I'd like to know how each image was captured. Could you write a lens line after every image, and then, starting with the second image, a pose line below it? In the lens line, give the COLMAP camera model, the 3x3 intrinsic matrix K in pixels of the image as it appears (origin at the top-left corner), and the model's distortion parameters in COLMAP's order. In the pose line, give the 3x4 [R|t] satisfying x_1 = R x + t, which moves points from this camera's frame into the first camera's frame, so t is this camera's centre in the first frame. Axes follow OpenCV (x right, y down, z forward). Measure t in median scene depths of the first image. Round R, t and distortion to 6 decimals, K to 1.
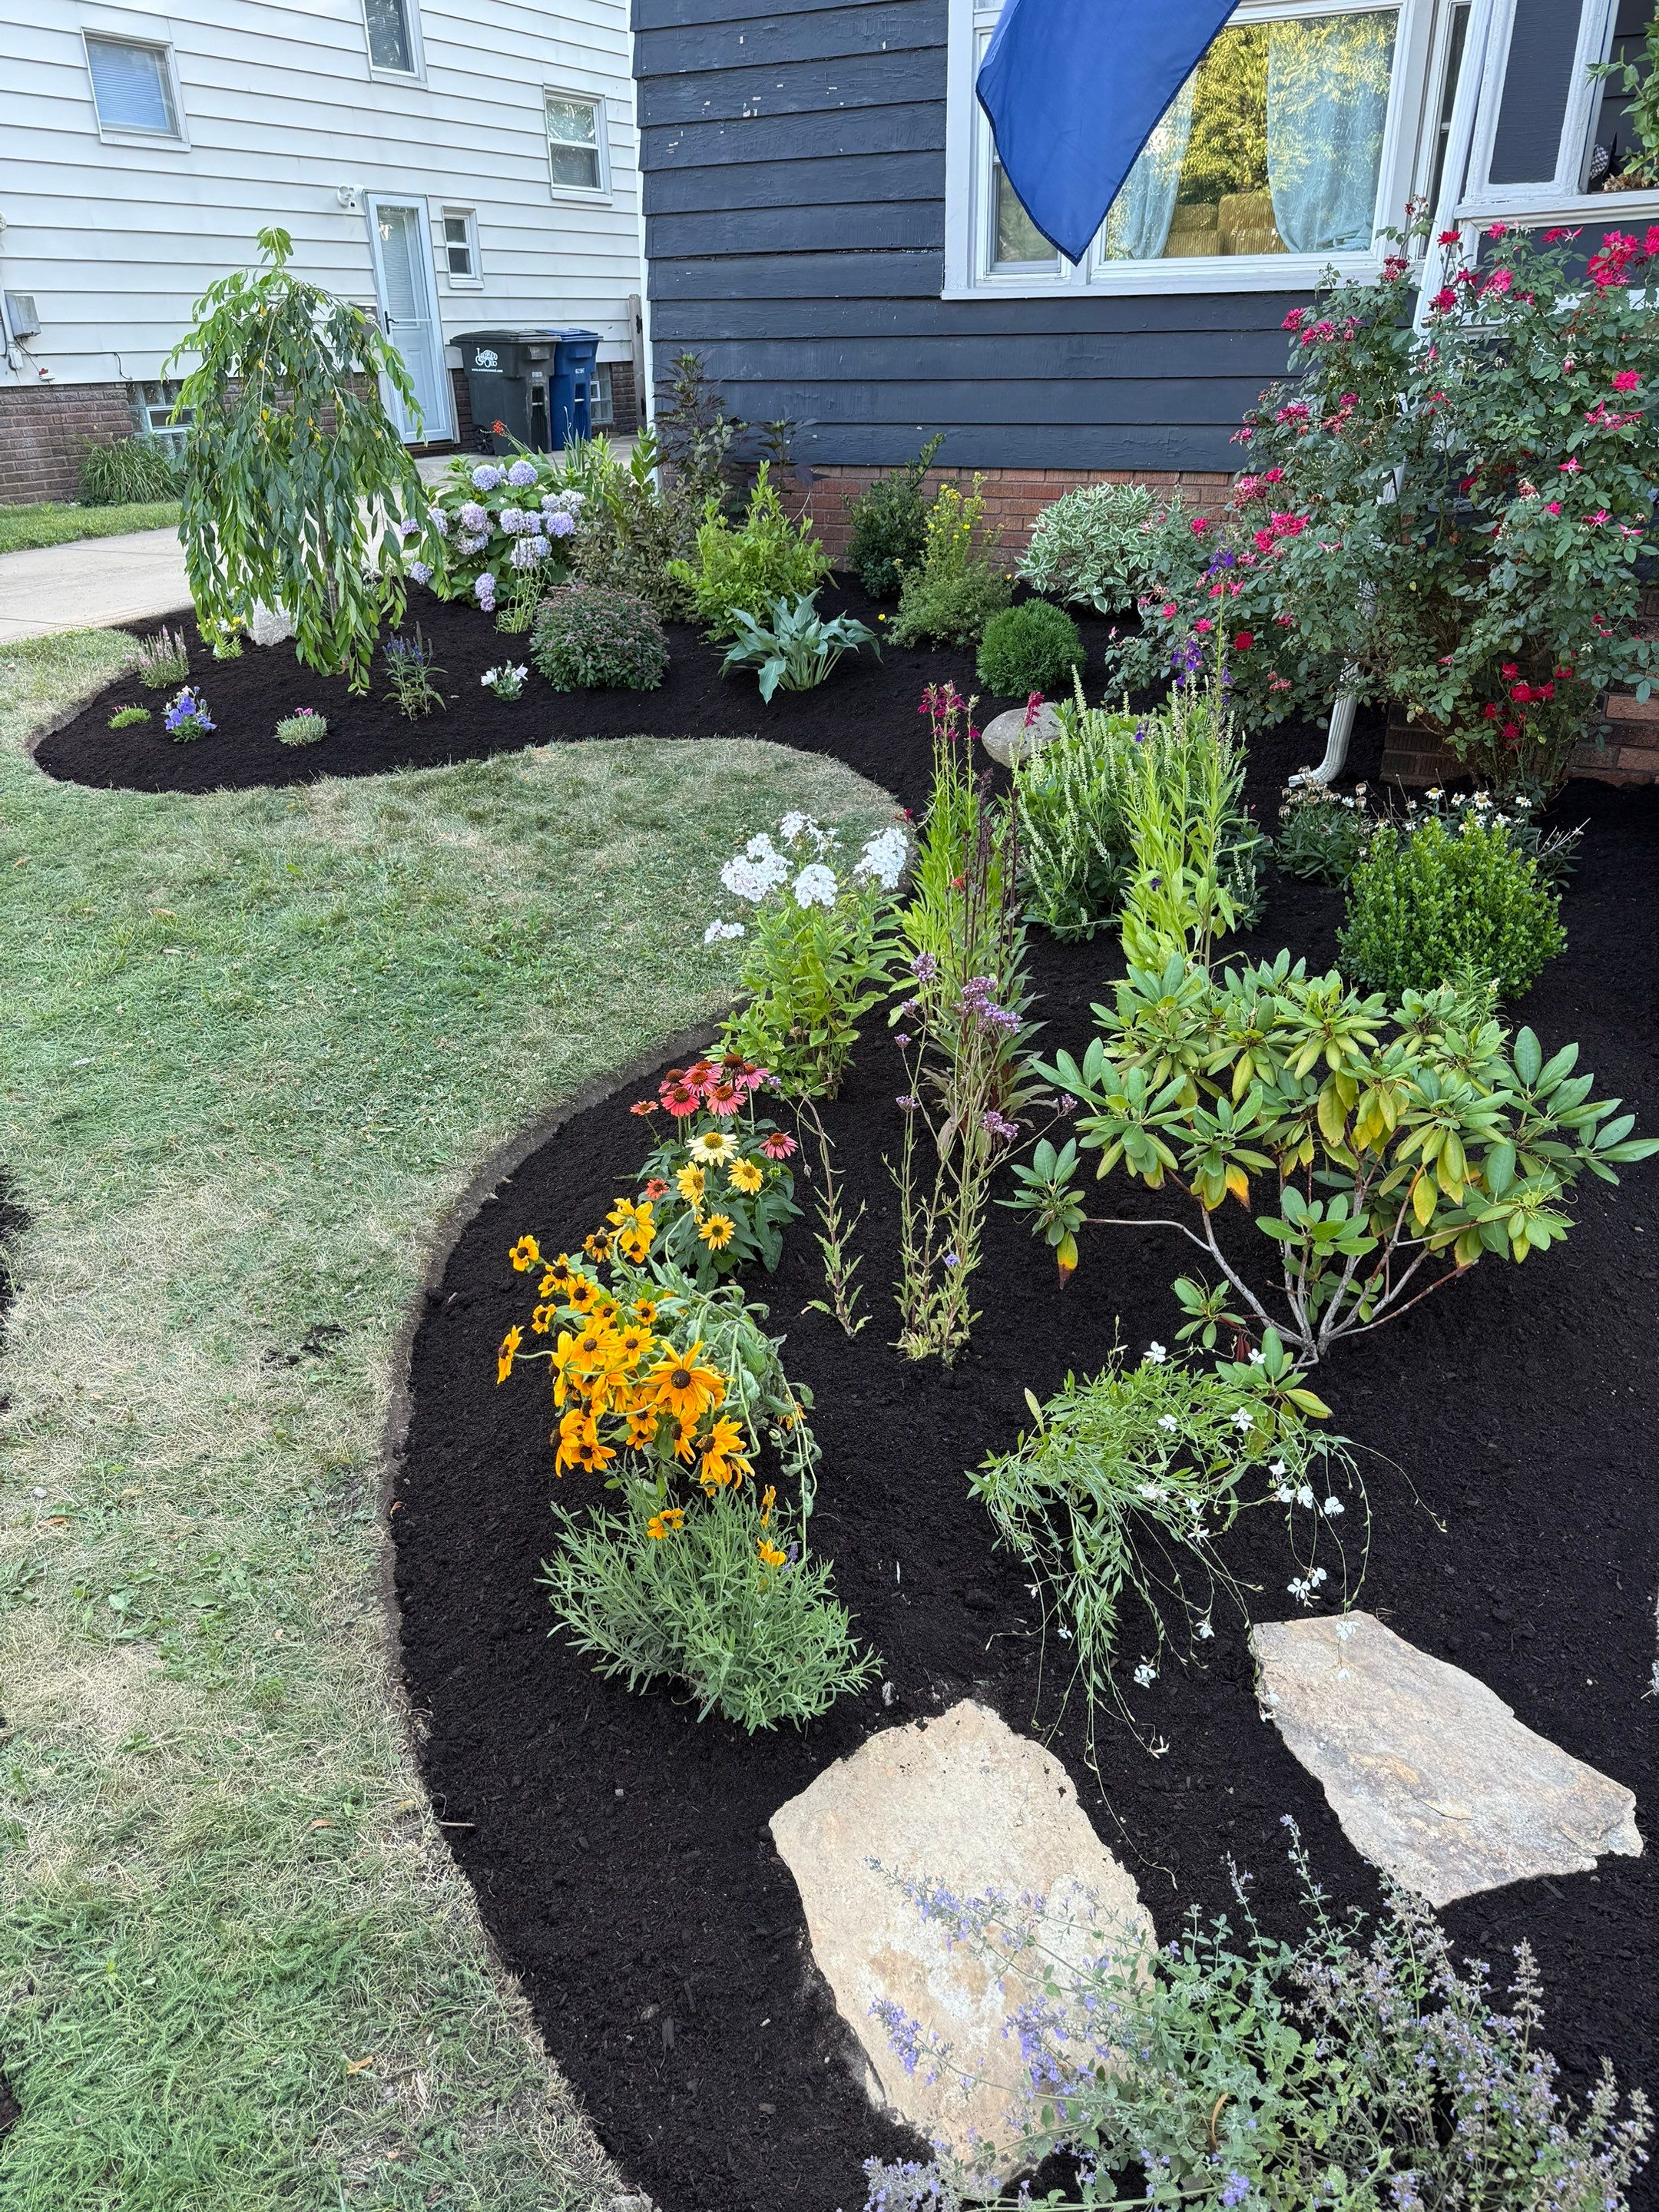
lens RADIAL K [[1603.1, 0, 791.9], [0, 1603.1, 1110.6], [0, 0, 1]] dist [0.005807, -0.002429]
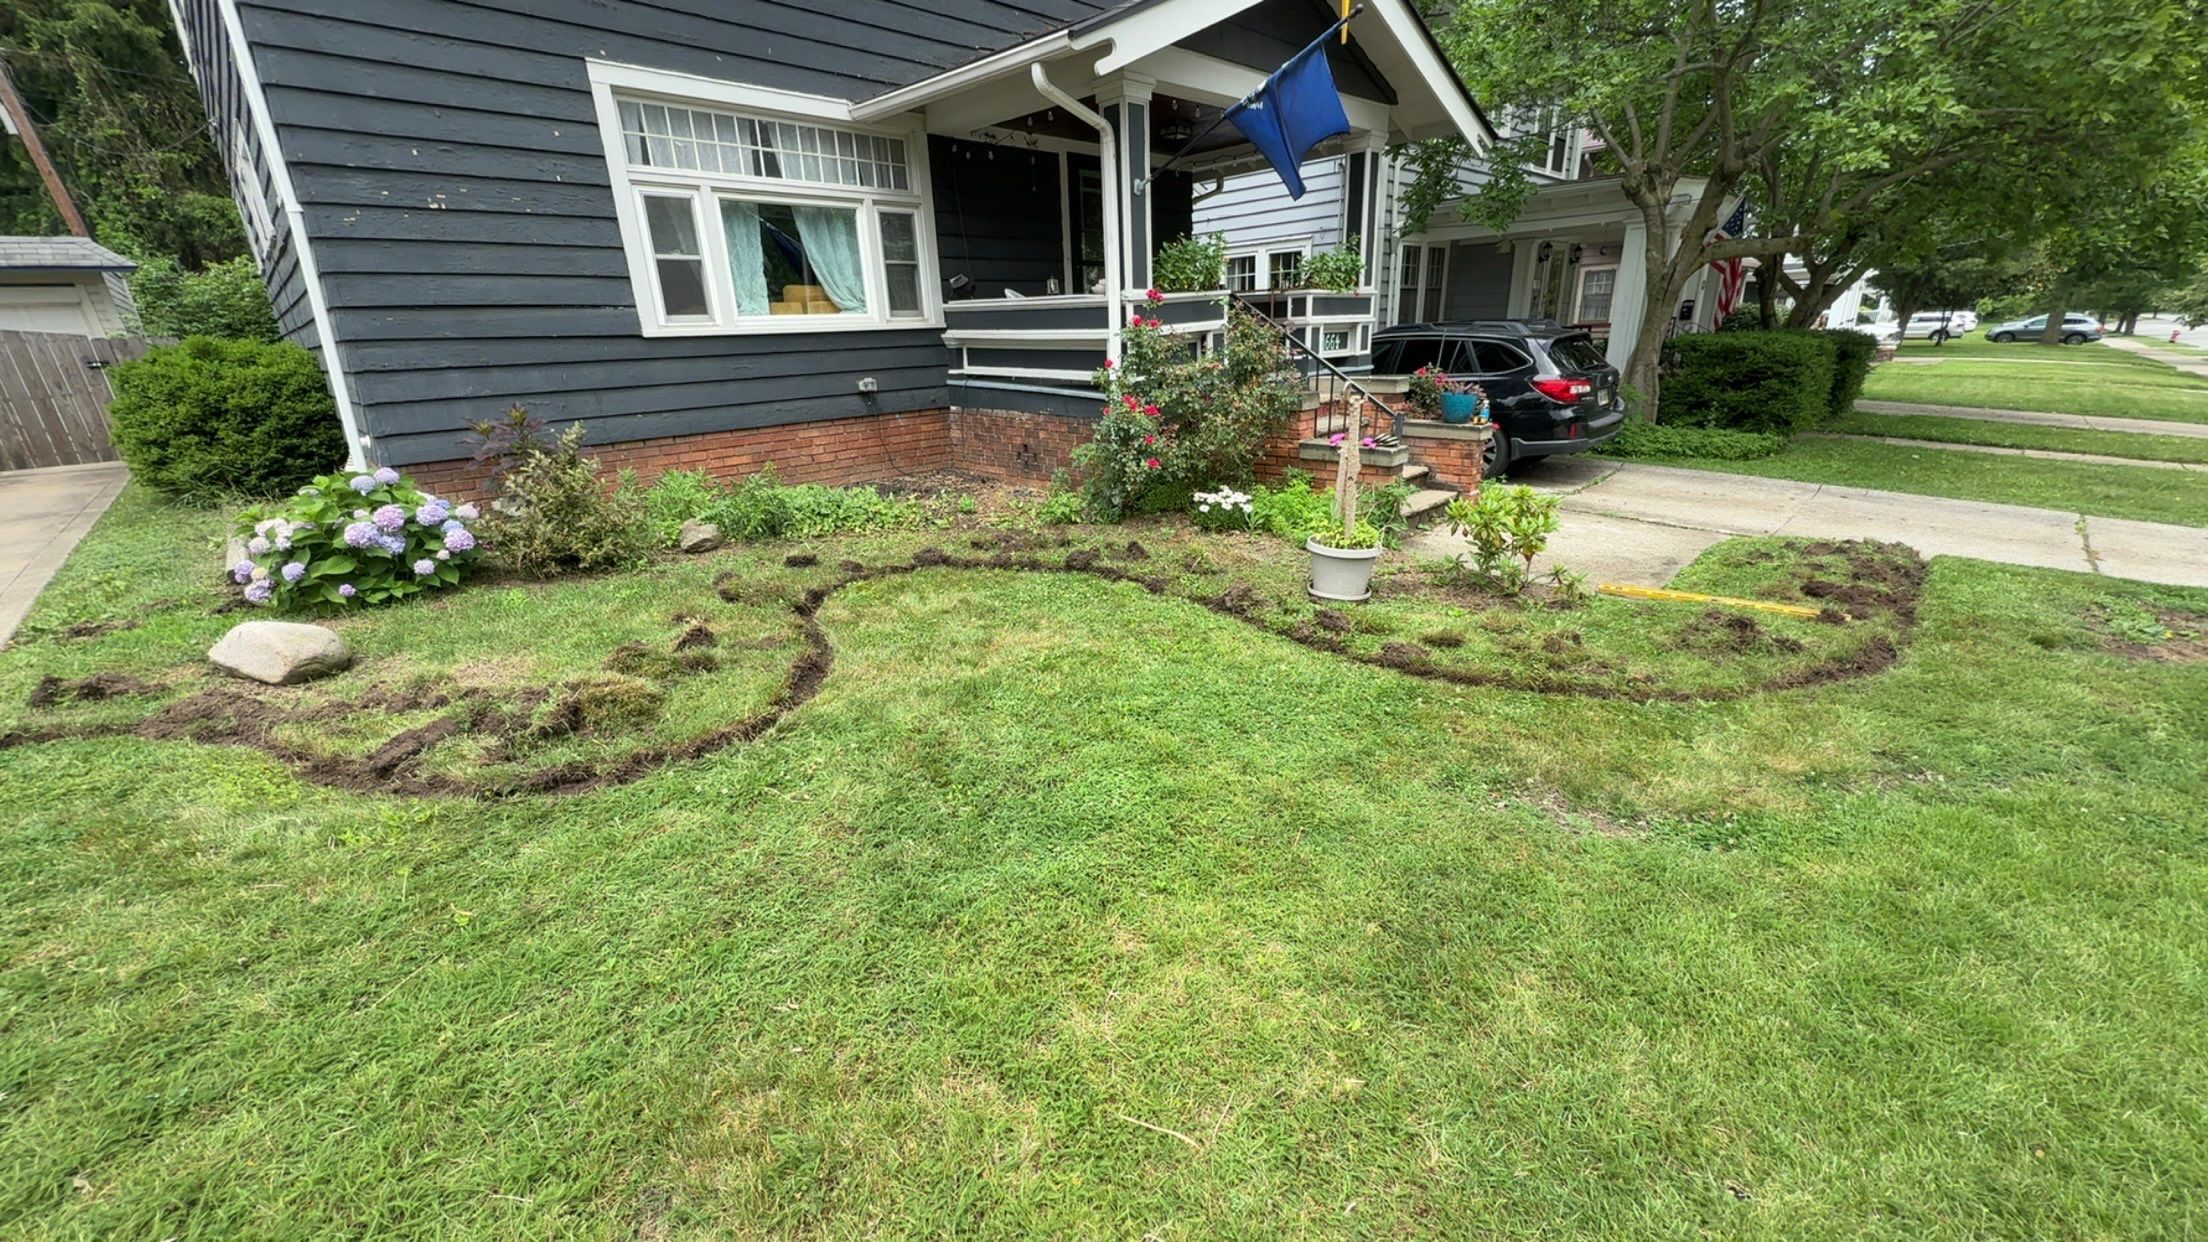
lens RADIAL K [[856.0, 0, 1109.9], [0, 856.0, 625.2], [0, 0, 1]] dist [-0.002555, -0.000032]
pose [[0.273822, -0.307204, 0.911399, -0.623097], [0.447811, 0.879355, 0.161862, -0.183199], [-0.851168, 0.363813, 0.378356, 0.386506]]
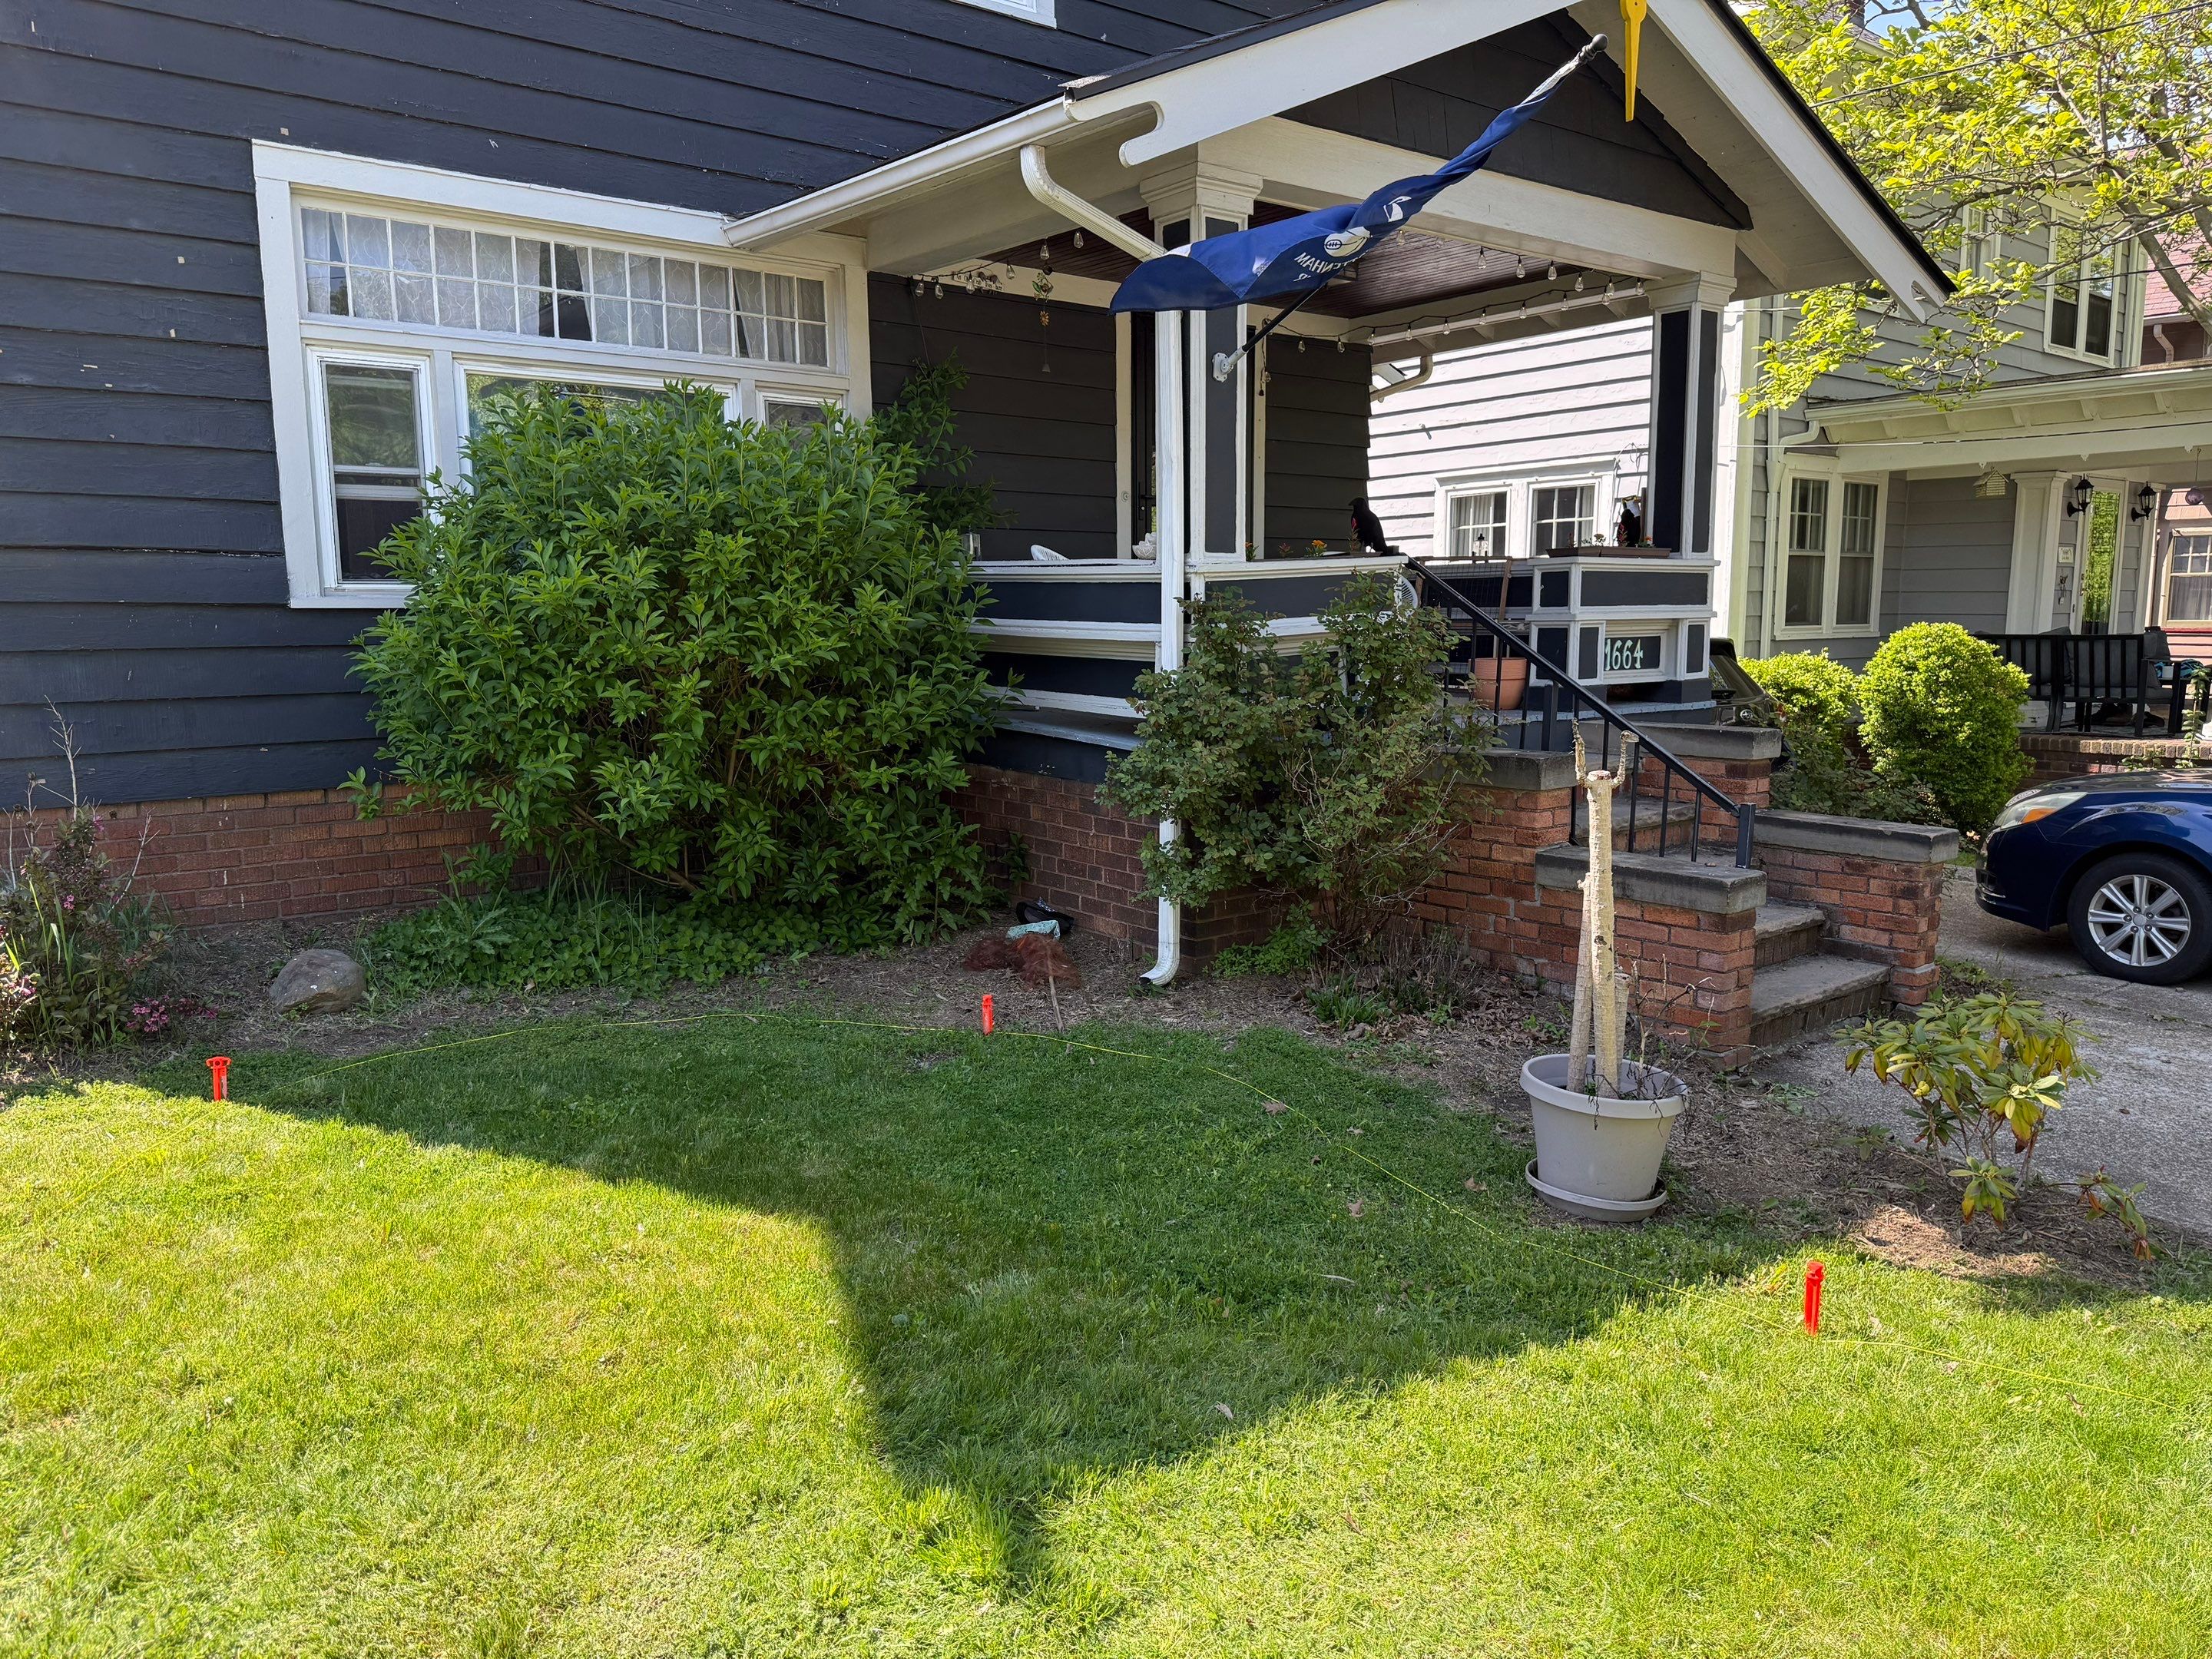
lens RADIAL K [[1576.1, 0, 1106.0], [0, 1576.1, 829.5], [0, 0, 1]] dist [0.069872, -0.092712]
pose [[0.375263, -0.111455, 0.920193, -0.525914], [0.404532, 0.912904, -0.054399, -0.173982], [-0.833985, 0.392662, 0.387666, 0.350880]]
